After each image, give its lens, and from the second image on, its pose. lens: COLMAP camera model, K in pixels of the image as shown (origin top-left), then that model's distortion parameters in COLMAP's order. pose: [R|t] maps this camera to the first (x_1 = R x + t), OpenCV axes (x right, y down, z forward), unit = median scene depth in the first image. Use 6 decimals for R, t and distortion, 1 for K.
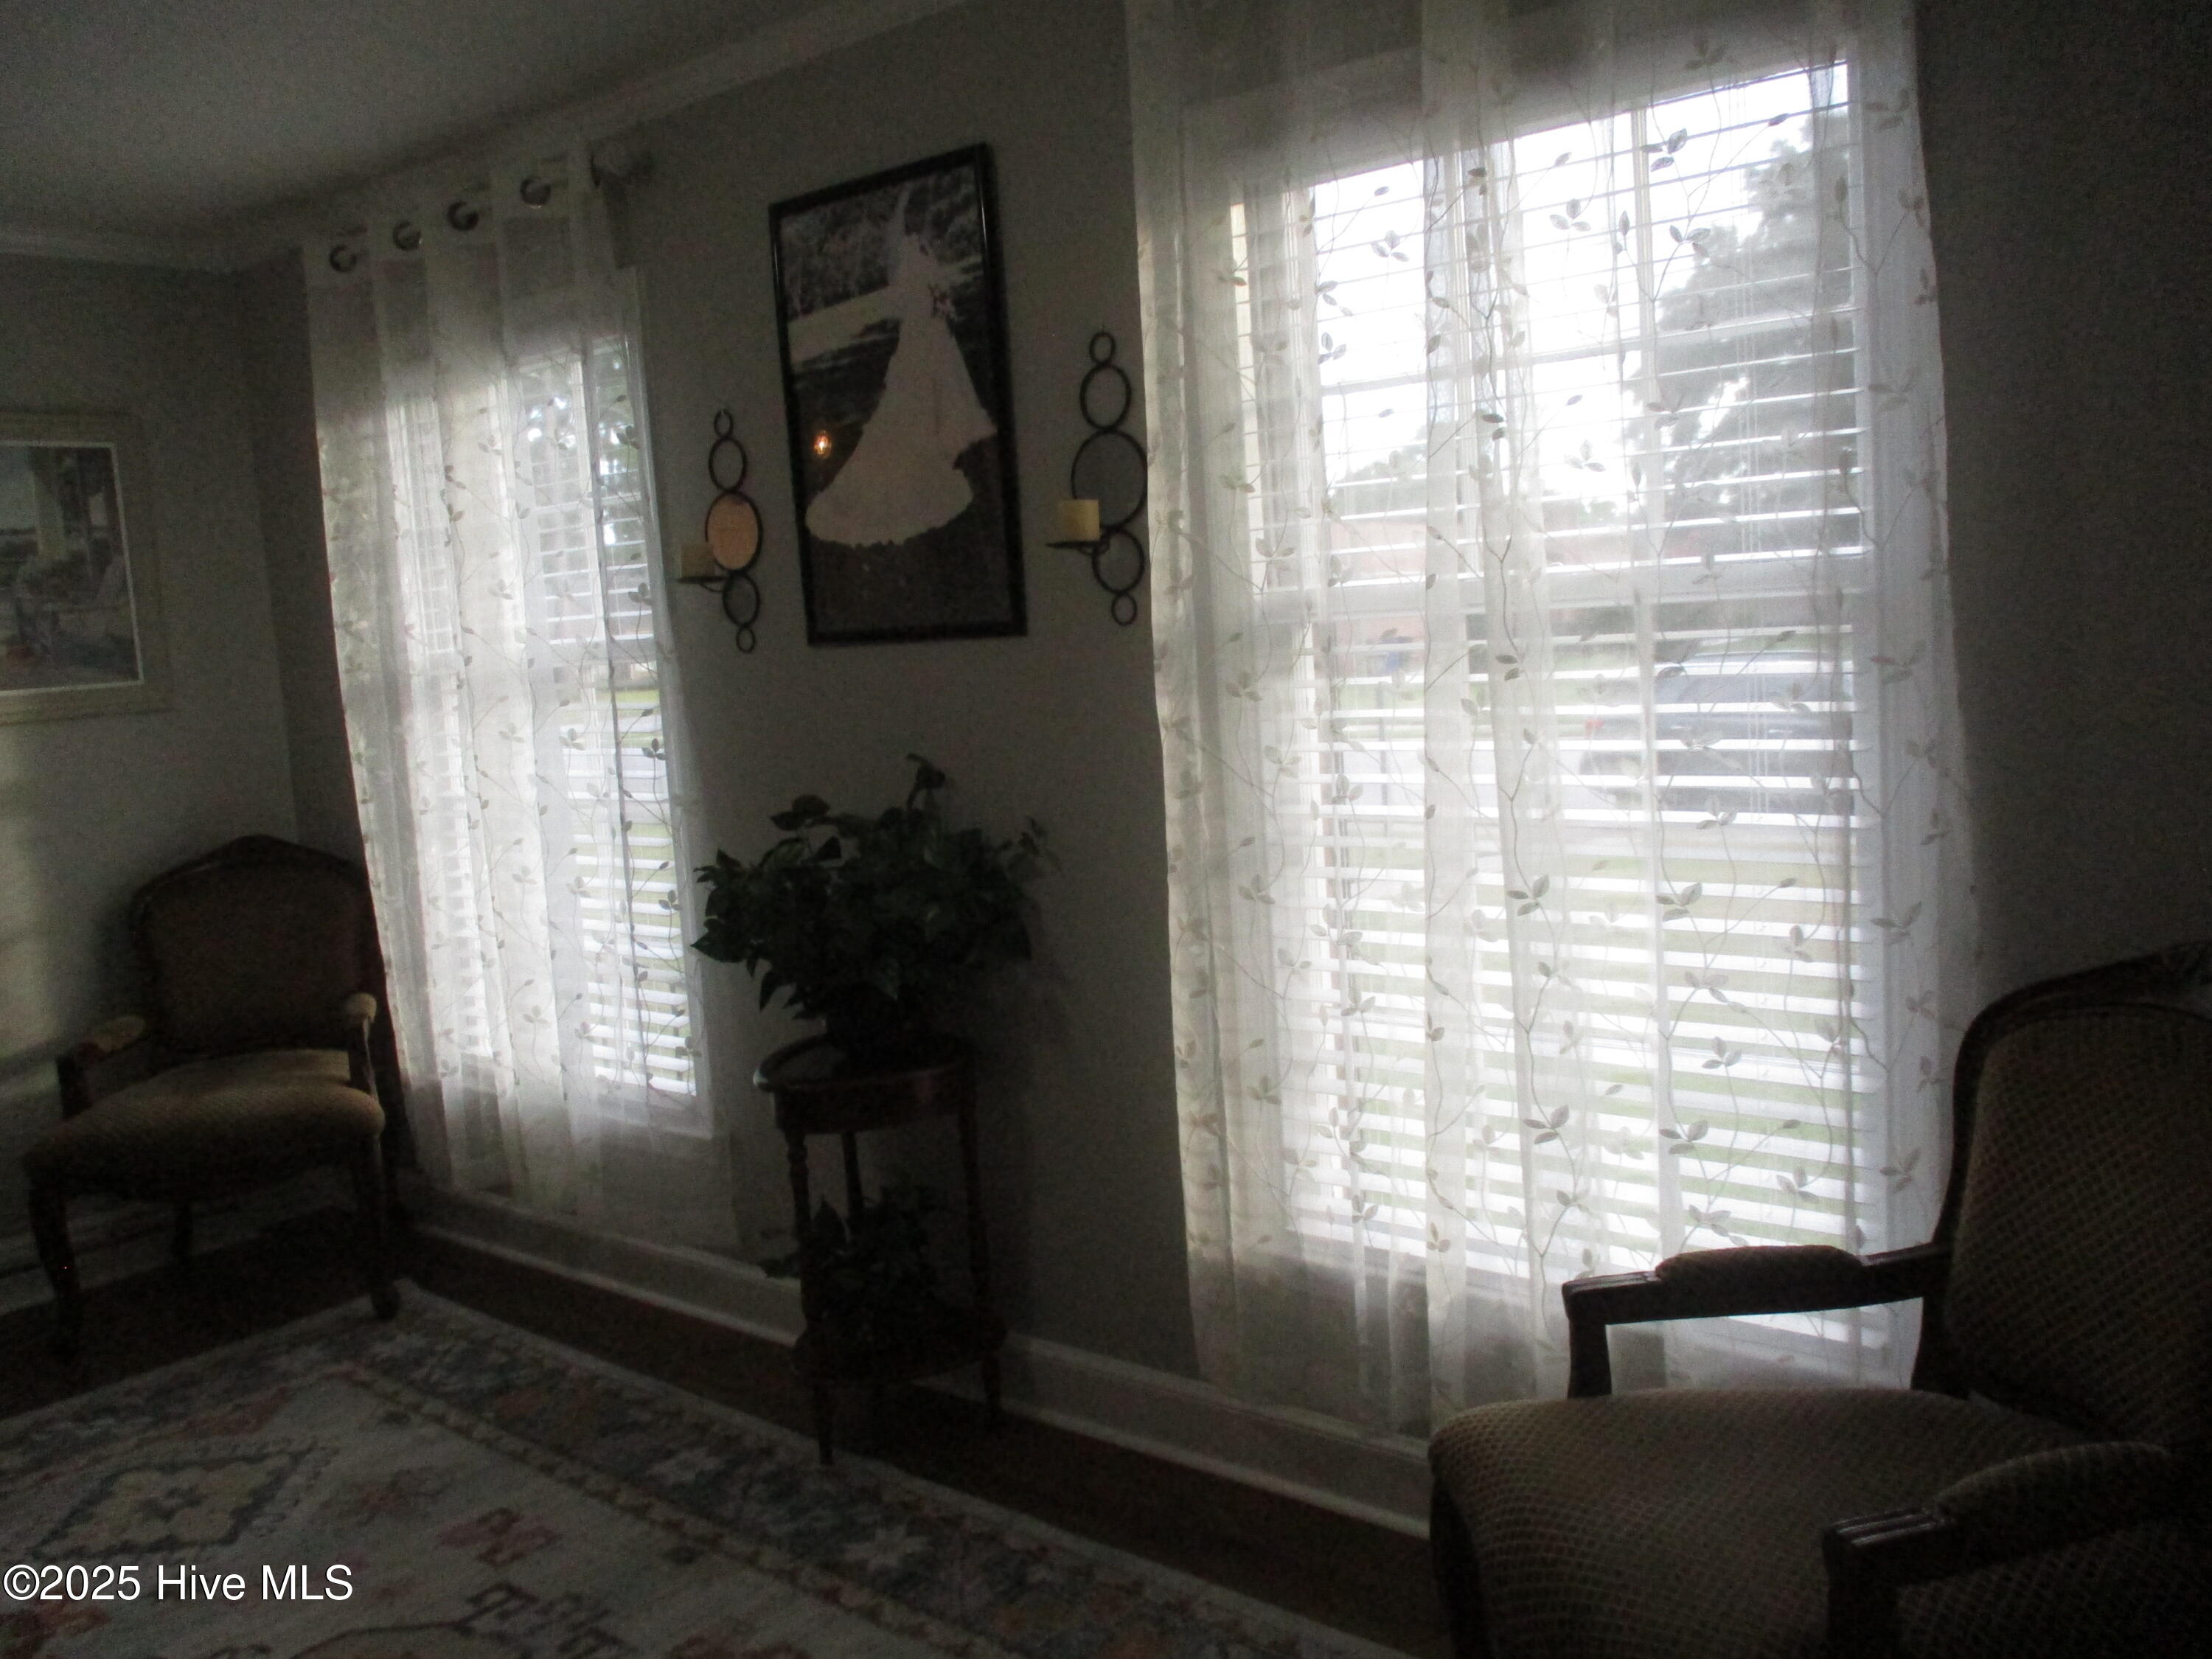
lens RADIAL K [[1827.0, 0, 1106.0], [0, 1827.0, 829.5], [0, 0, 1]] dist [-0.015915, 0.000356]
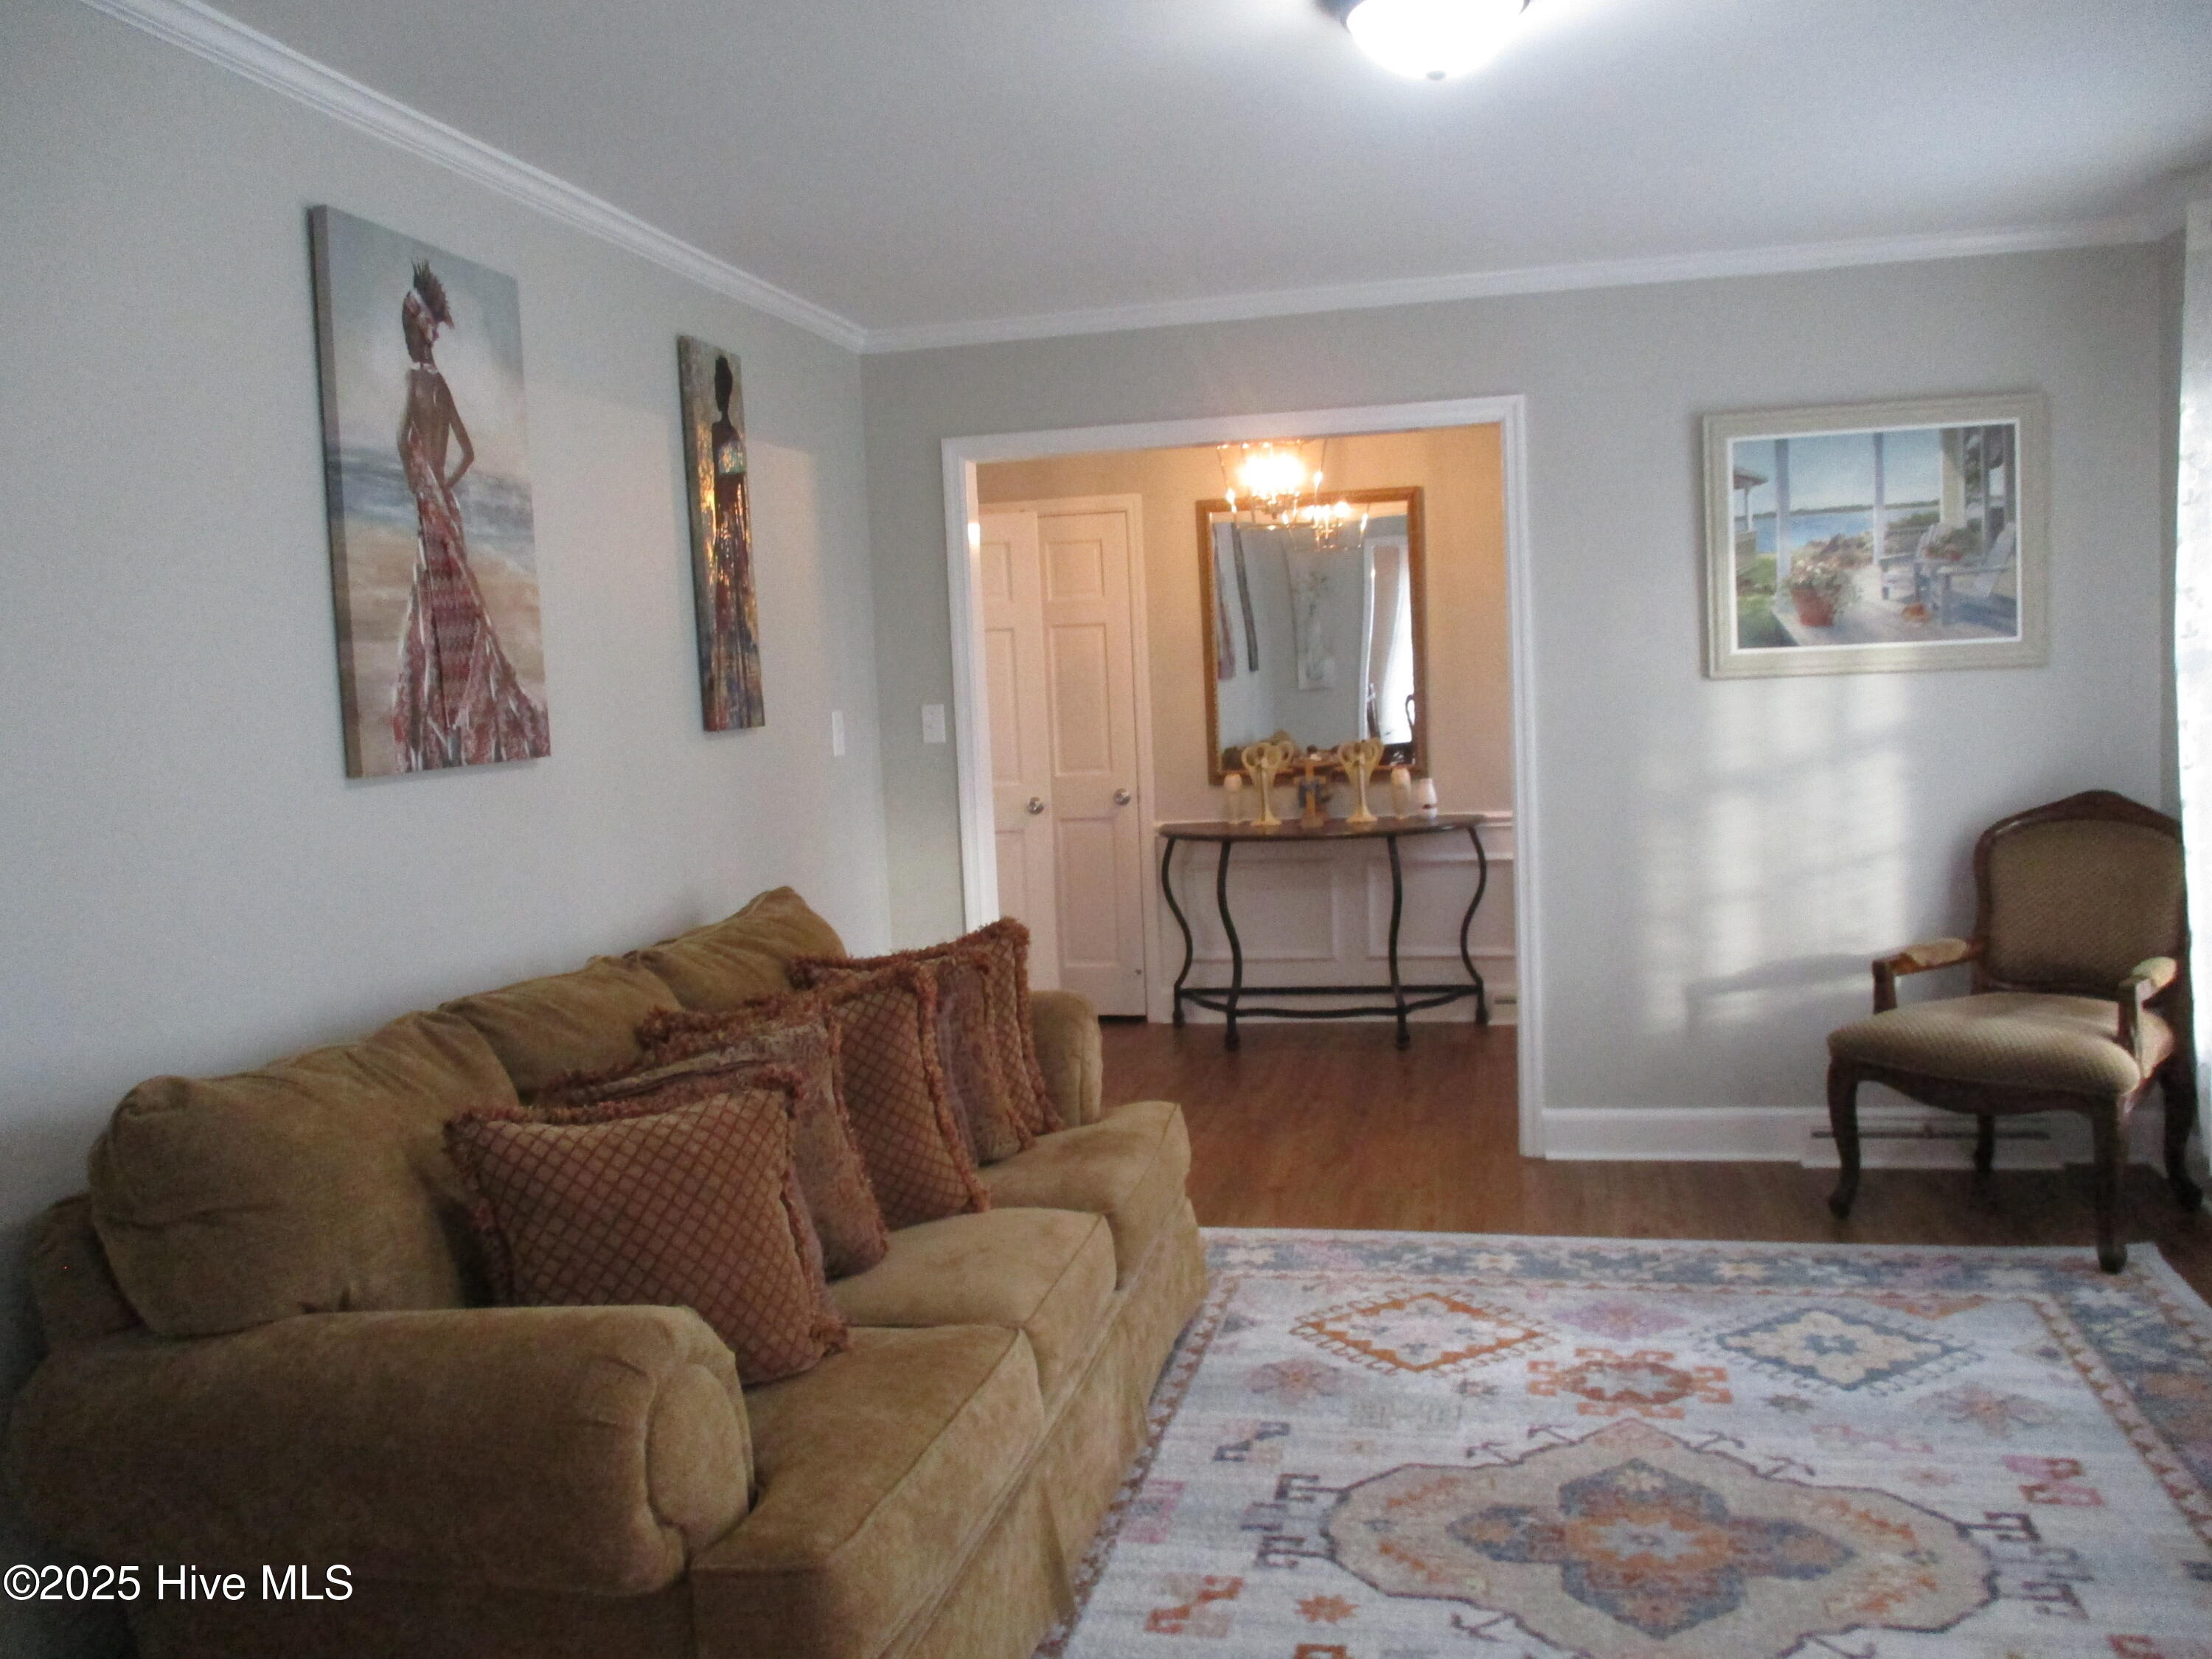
lens RADIAL K [[1852.3, 0, 1109.3], [0, 1852.3, 821.7], [0, 0, 1]] dist [-0.030337, 0.012291]
pose [[0.452980, 0.114182, -0.884179, 0.248759], [-0.087959, 0.992650, 0.083126, -0.019196], [0.887171, 0.040117, 0.459694, 0.022131]]
